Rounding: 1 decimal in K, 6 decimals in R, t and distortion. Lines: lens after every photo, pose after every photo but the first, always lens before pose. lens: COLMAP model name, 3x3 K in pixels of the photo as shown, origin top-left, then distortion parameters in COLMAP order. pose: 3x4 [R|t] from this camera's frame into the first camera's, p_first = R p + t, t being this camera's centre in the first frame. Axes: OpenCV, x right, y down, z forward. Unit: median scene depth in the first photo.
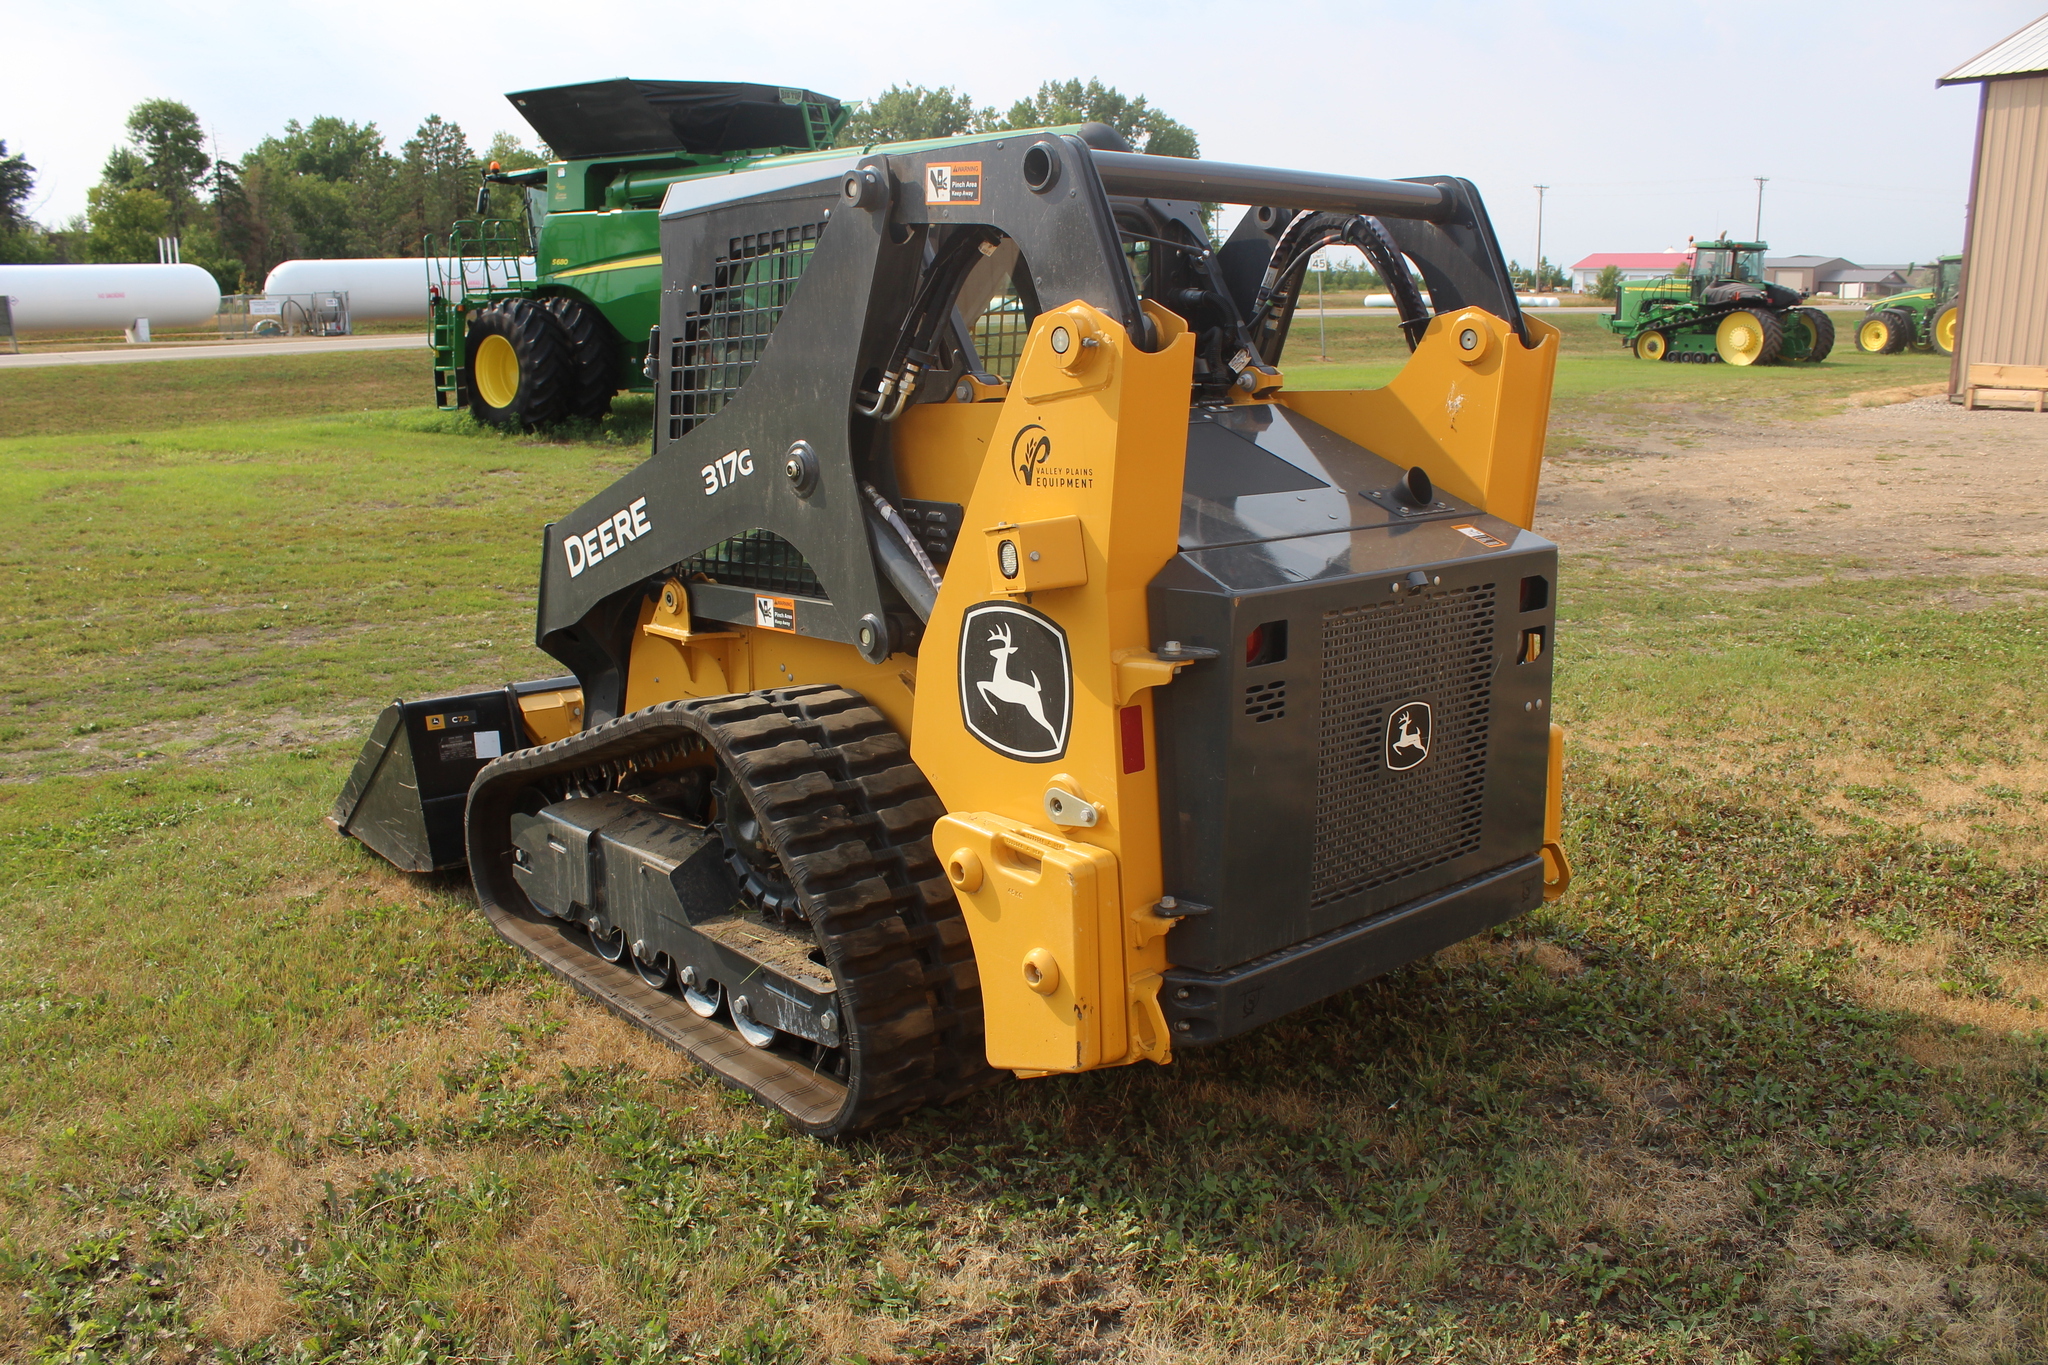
lens RADIAL K [[1700.5, 0, 1005.9], [0, 1700.5, 682.0], [0, 0, 1]] dist [-0.172435, 0.161302]
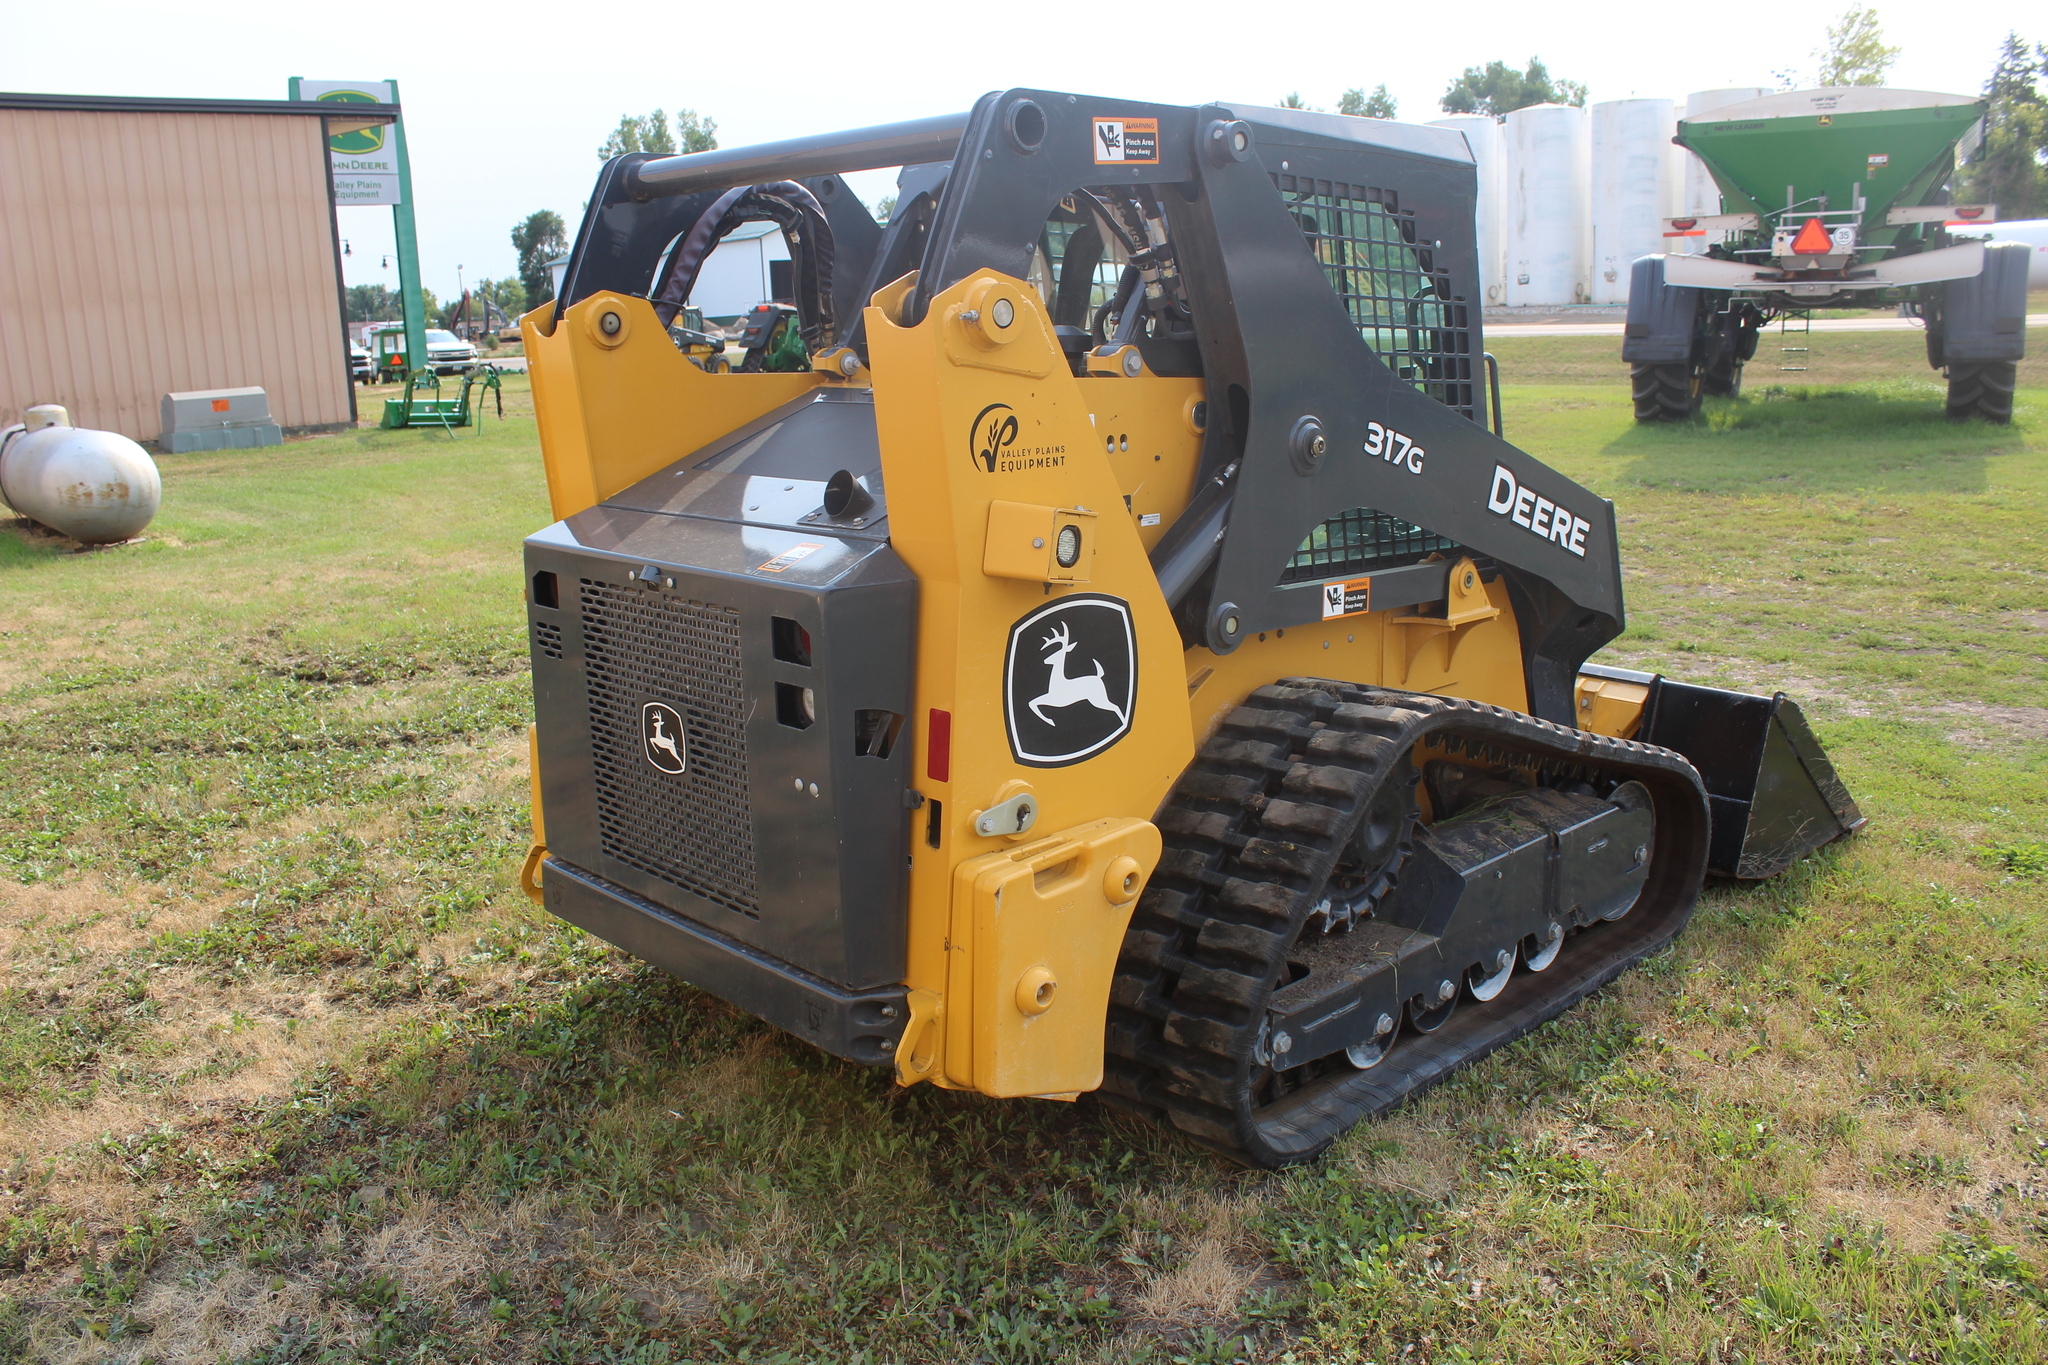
lens RADIAL K [[1700.5, 0, 1005.9], [0, 1700.5, 682.0], [0, 0, 1]] dist [-0.172435, 0.161302]
pose [[0.038007, 0.220909, -0.974554, 0.159570], [-0.179331, 0.960933, 0.210828, -0.031978], [0.983054, 0.166755, 0.076138, 0.151500]]
